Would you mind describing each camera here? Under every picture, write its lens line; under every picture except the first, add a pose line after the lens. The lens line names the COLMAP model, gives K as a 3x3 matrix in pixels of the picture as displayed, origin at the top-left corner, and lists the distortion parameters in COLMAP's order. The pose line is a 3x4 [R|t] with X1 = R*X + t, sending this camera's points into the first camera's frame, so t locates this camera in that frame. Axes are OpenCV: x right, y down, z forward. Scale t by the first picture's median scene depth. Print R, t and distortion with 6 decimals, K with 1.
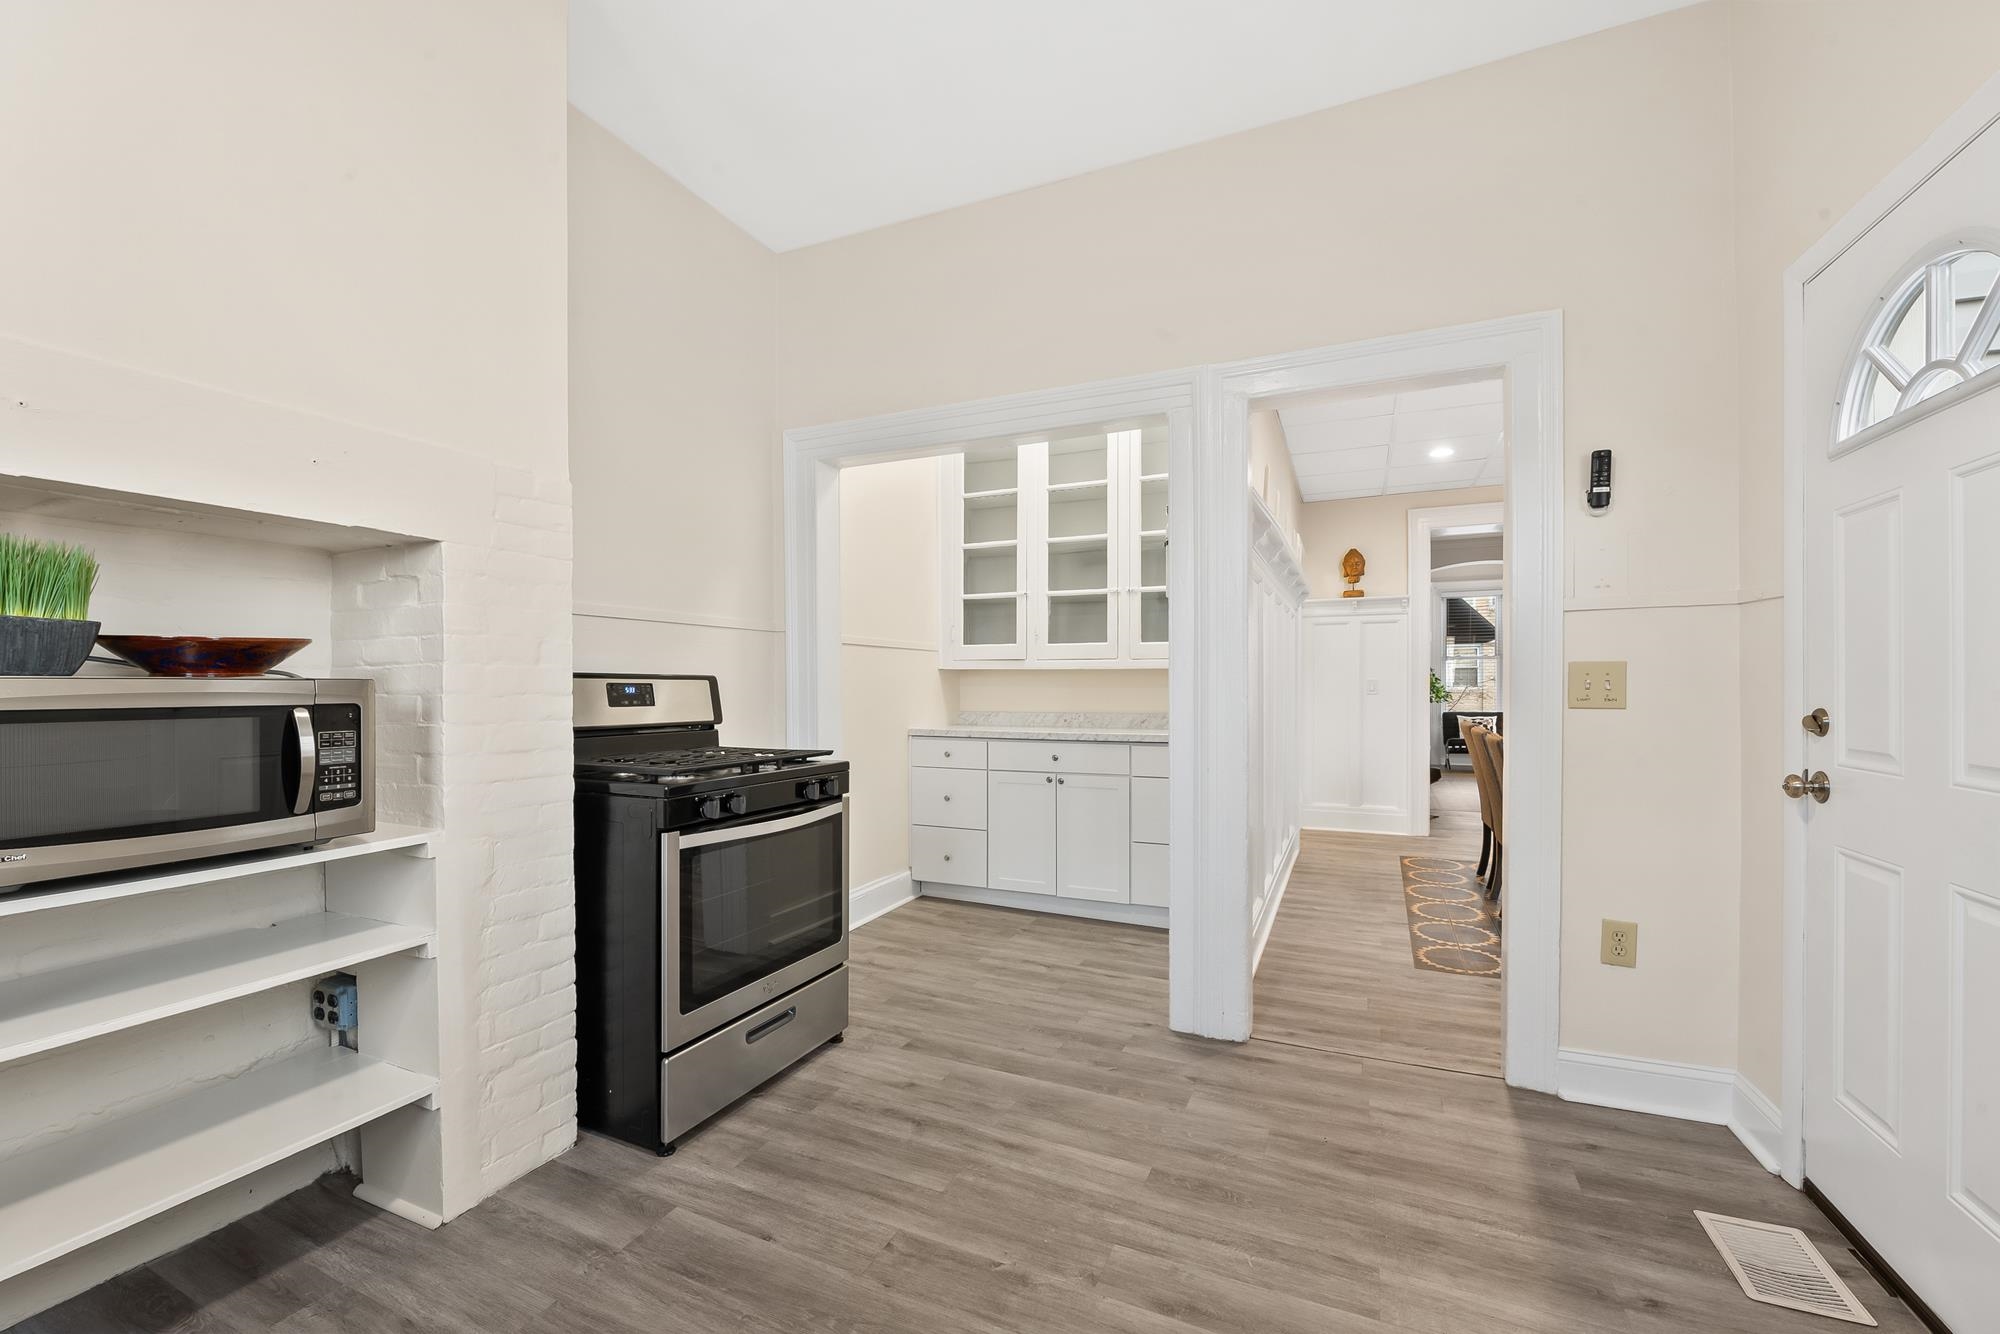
lens RADIAL K [[799.2, 0, 1001.6], [0, 799.2, 684.3], [0, 0, 1]] dist [-0.008985, -0.000786]
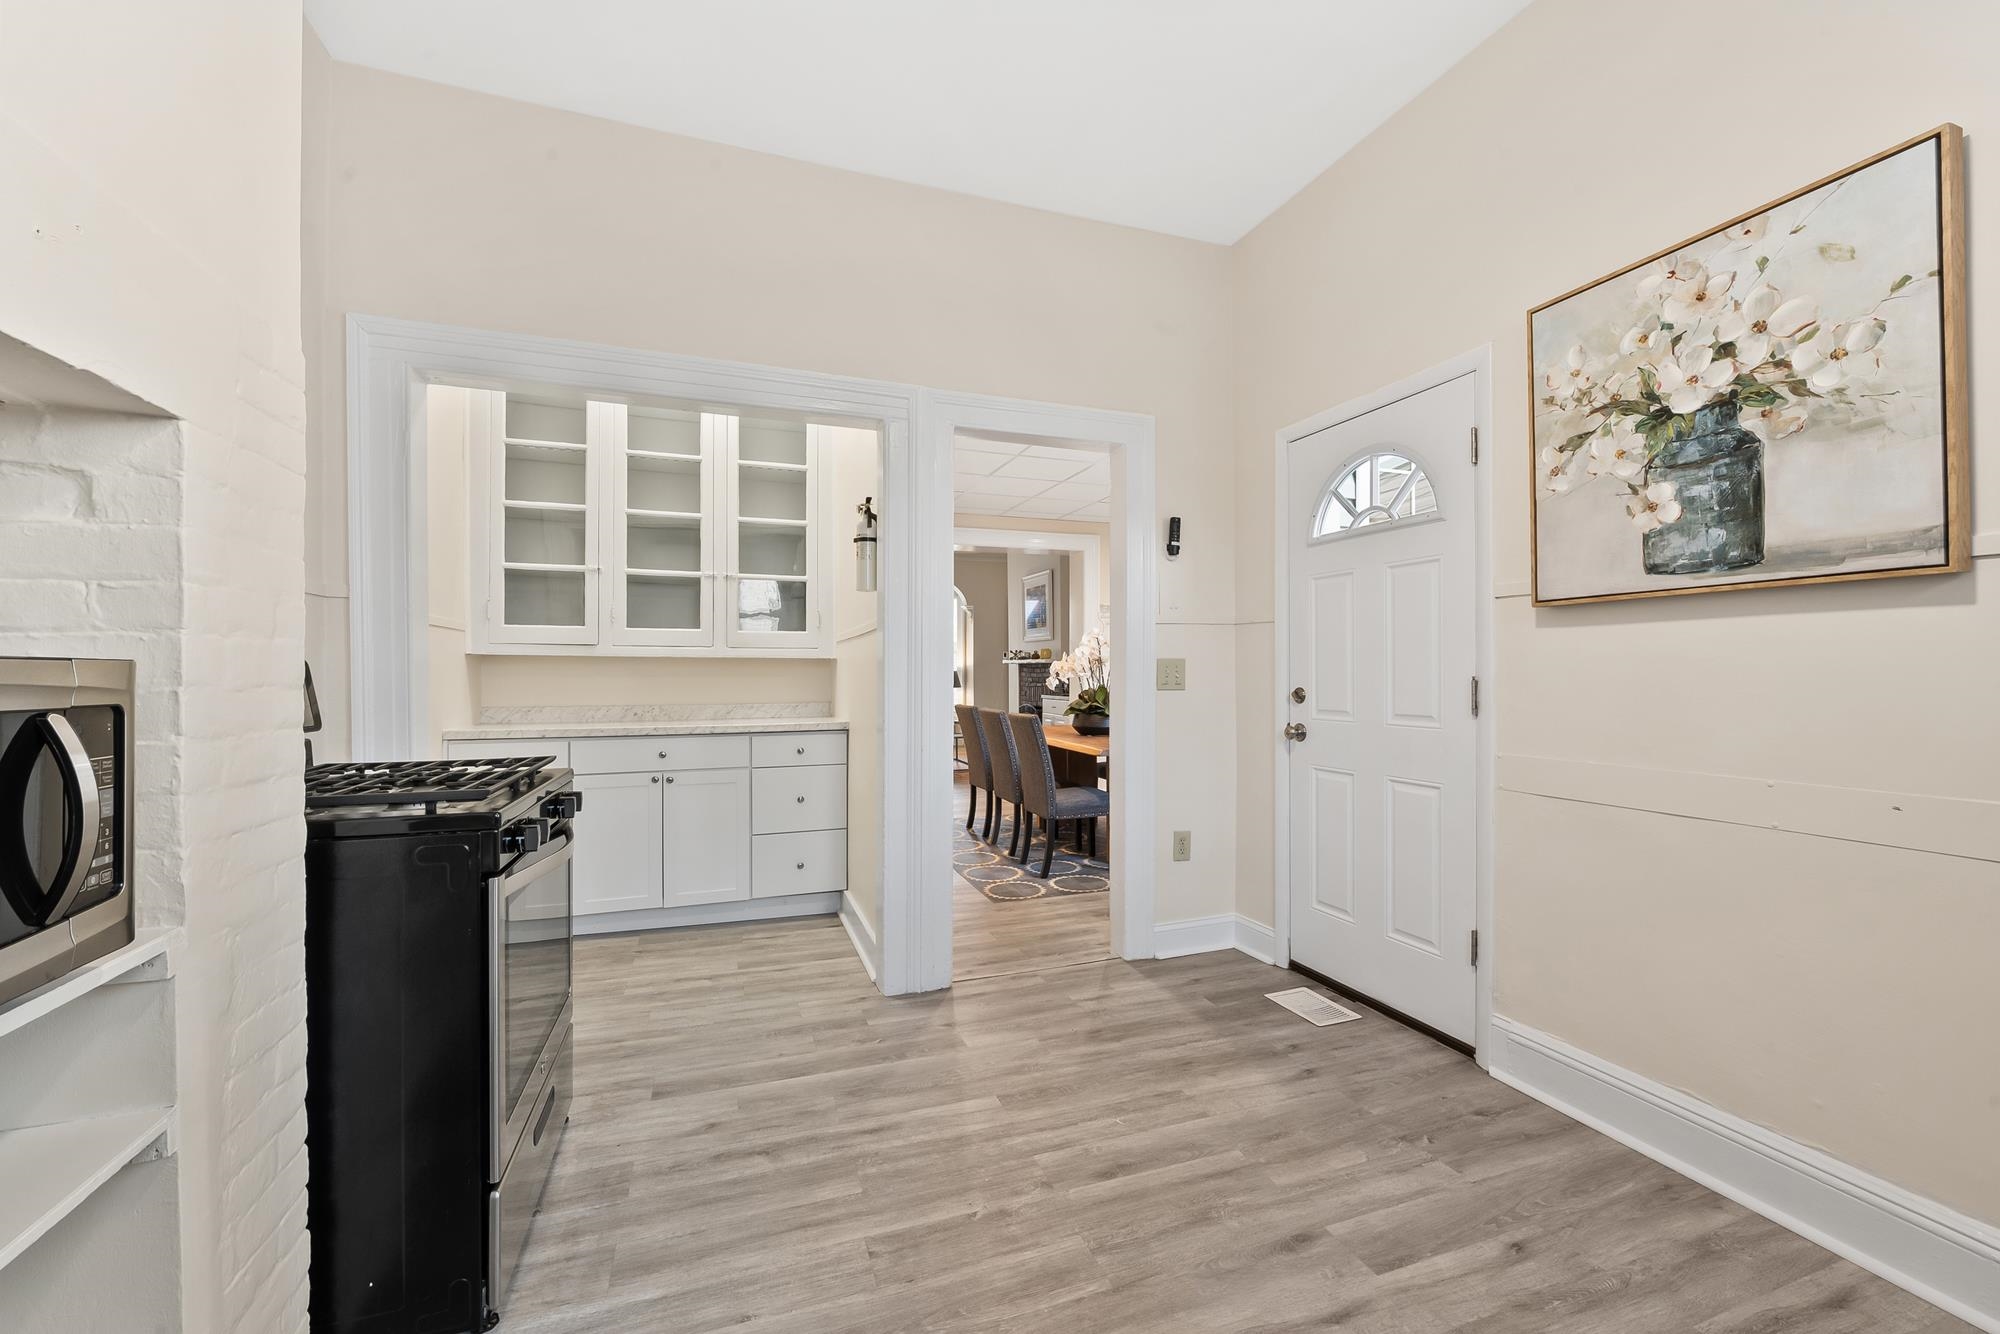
lens RADIAL K [[805.5, 0, 1006.8], [0, 805.5, 665.6], [0, 0, 1]] dist [-0.009429, -0.000253]
pose [[0.715660, 0.008599, 0.698396, -0.508107], [-0.000863, 0.999934, -0.011427, 0.002432], [-0.698448, 0.007575, 0.715620, 0.132578]]
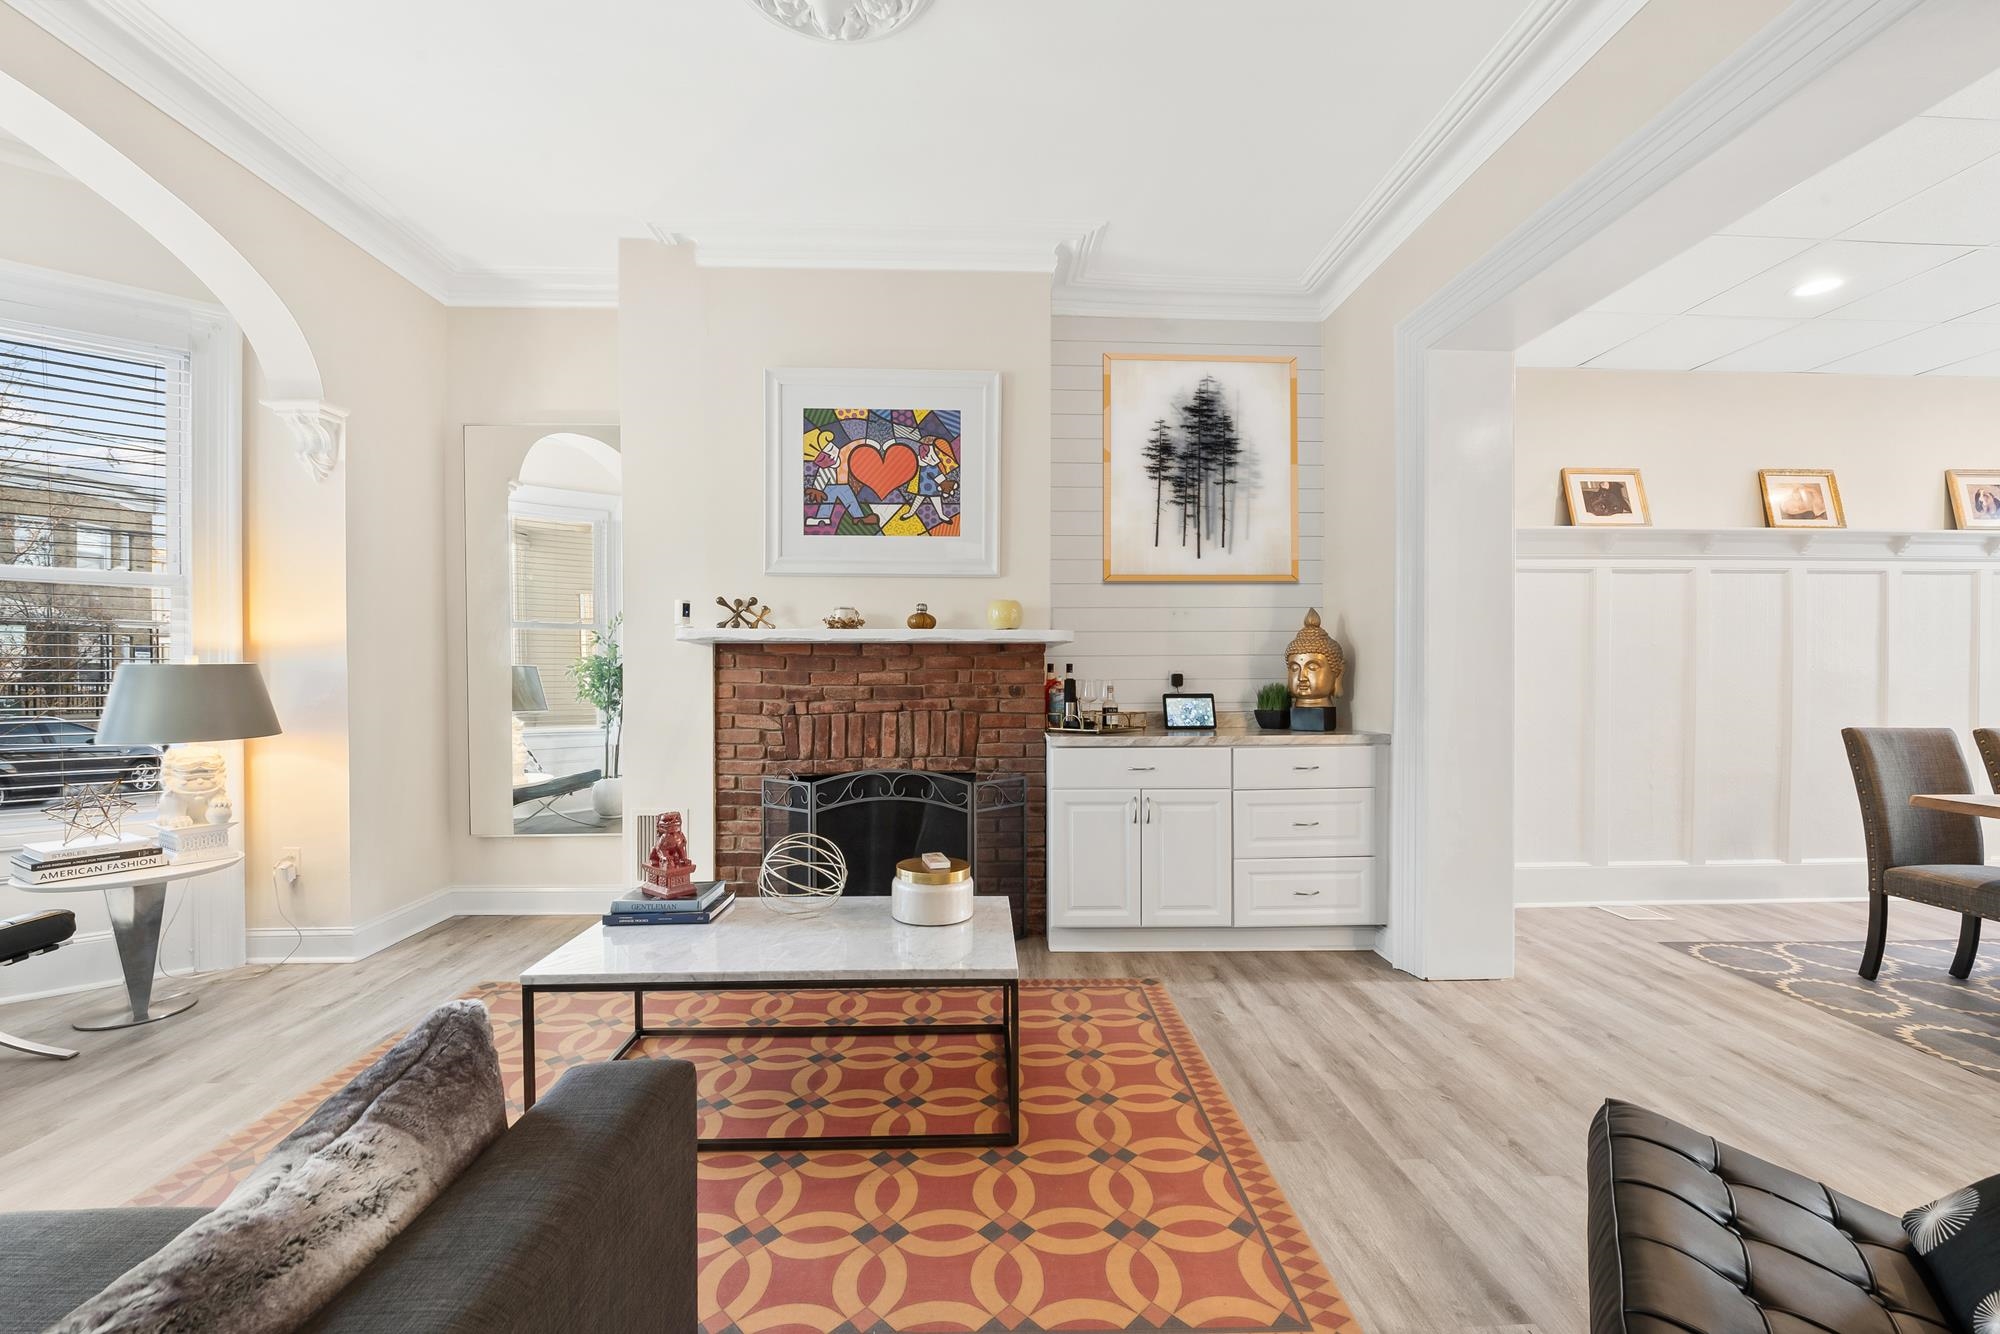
lens RADIAL K [[811.8, 0, 1004.4], [0, 811.8, 684.4], [0, 0, 1]] dist [-0.007993, -0.000342]
pose [[-0.445641, -0.006310, 0.895189, 1.355269], [0.002649, 0.999961, 0.008367, 0.003936], [-0.895208, 0.006100, -0.445608, 3.791015]]
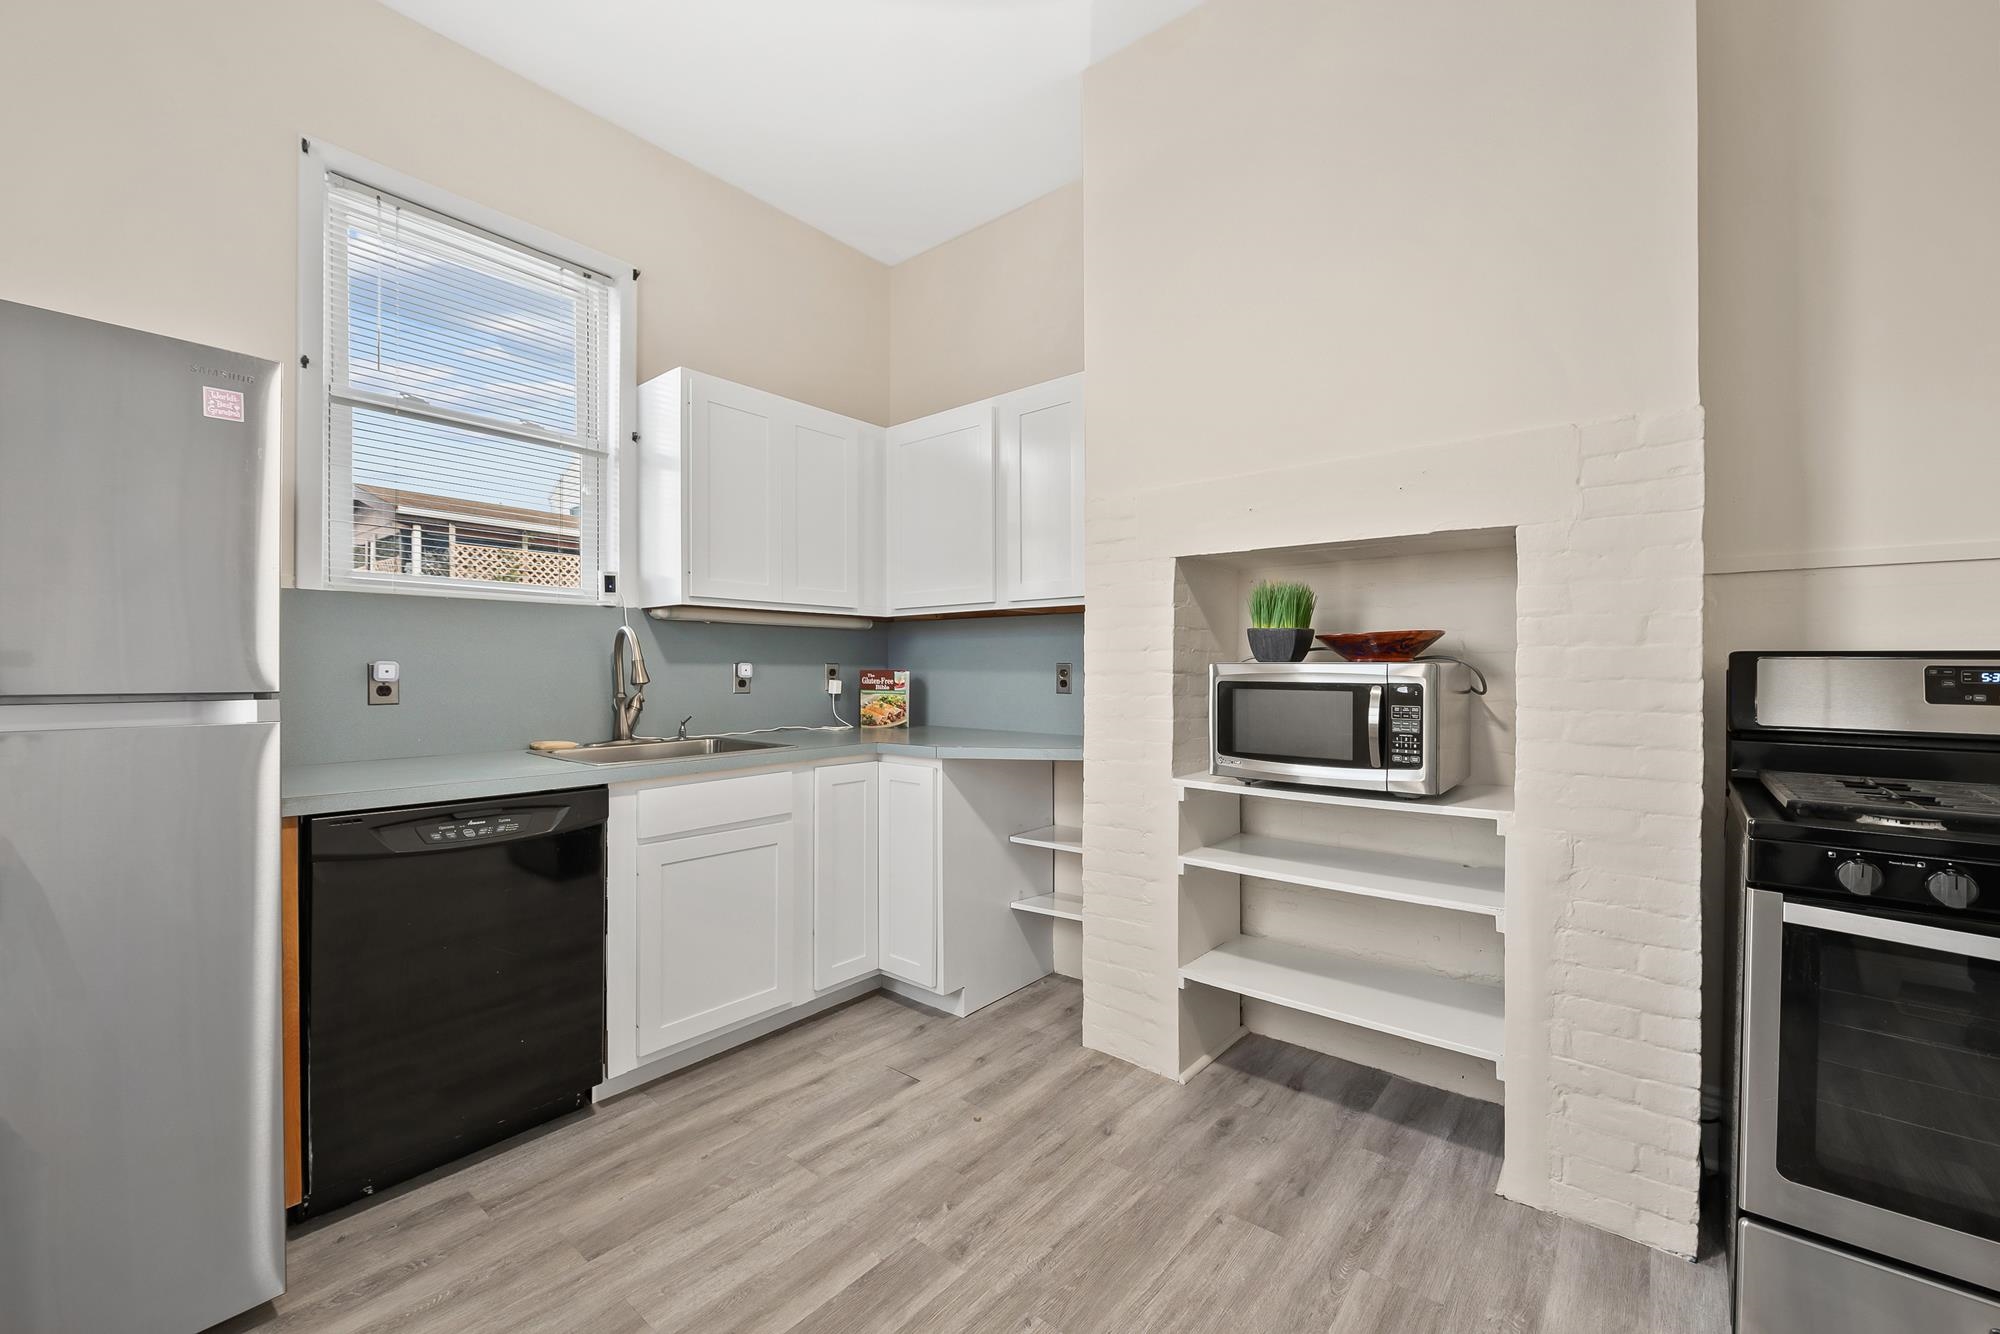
lens RADIAL K [[805.5, 0, 1006.8], [0, 805.5, 665.6], [0, 0, 1]] dist [-0.009429, -0.000253]
pose [[-0.261662, -0.000111, -0.965160, 0.337046], [-0.000478, 1.000000, 0.000015, -0.001516], [0.965159, 0.000465, -0.261662, 0.481795]]
